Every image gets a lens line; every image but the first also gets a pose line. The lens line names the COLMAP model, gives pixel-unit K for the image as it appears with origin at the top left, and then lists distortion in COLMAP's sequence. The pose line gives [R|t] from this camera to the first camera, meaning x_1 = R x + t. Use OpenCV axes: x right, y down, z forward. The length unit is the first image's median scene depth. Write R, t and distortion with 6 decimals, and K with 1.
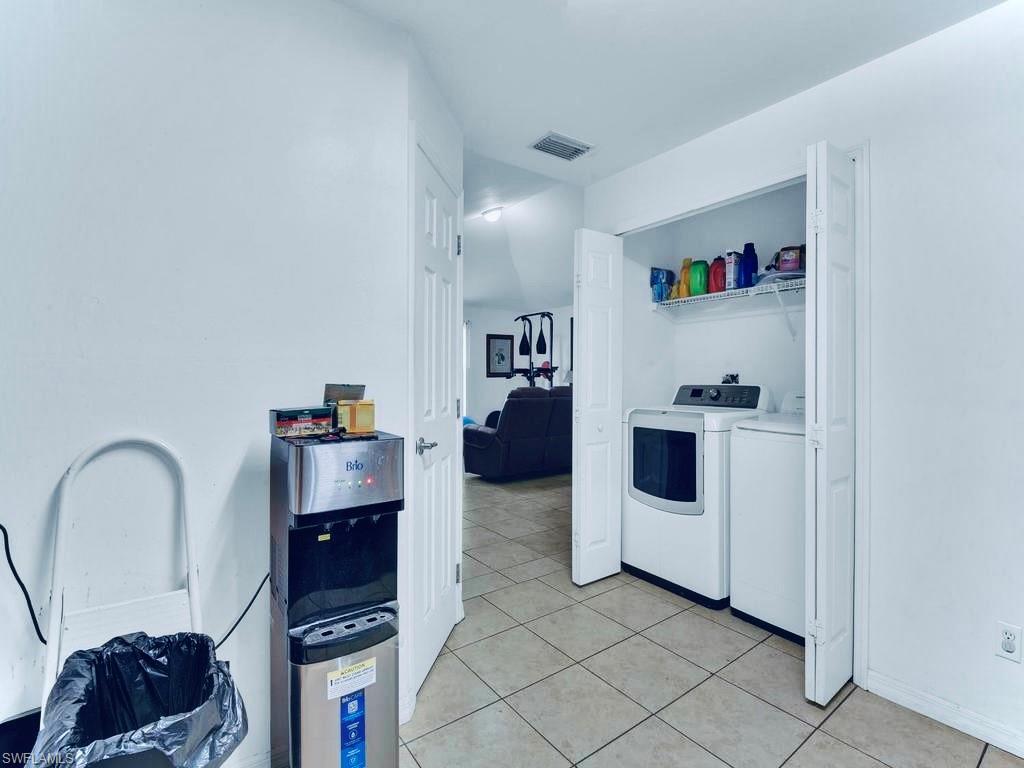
lens RADIAL K [[473.6, 0, 510.3], [0, 473.6, 381.4], [0, 0, 1]] dist [-0.000134, 0.000704]
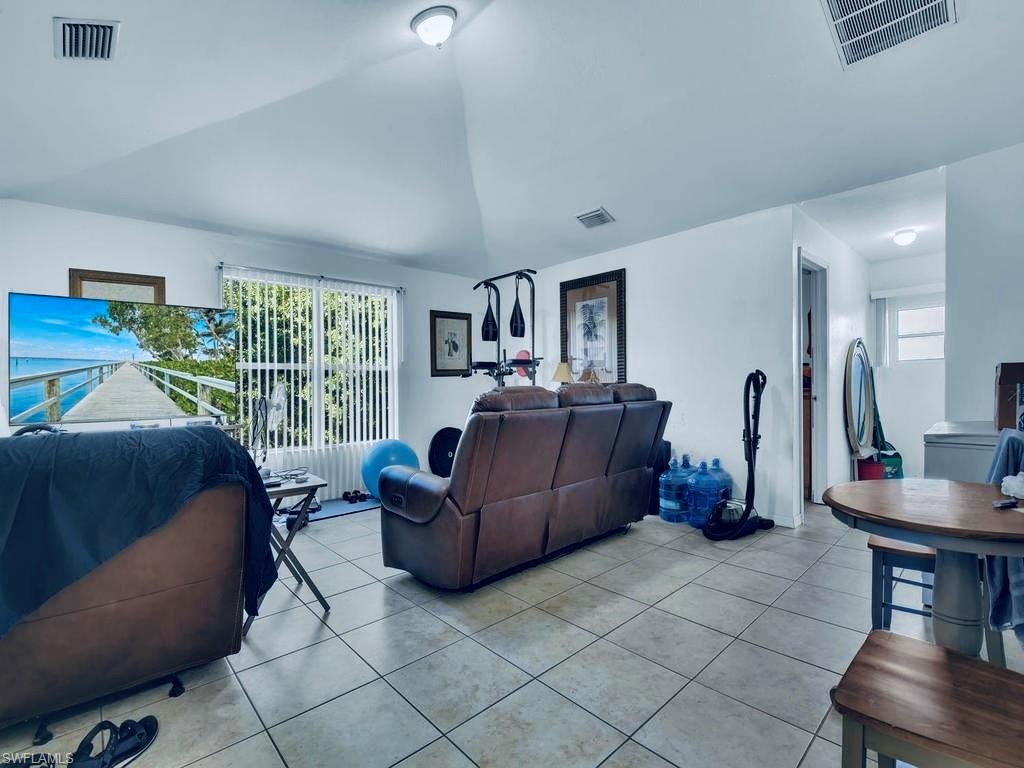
lens RADIAL K [[473.6, 0, 511.2], [0, 473.6, 384.4], [0, 0, 1]] dist [-0.000134, 0.000704]
pose [[0.994083, -0.014176, 0.107699, -0.011124], [0.014768, 0.999880, -0.004706, 0.007411], [-0.107619, 0.006268, 0.994172, 0.351893]]
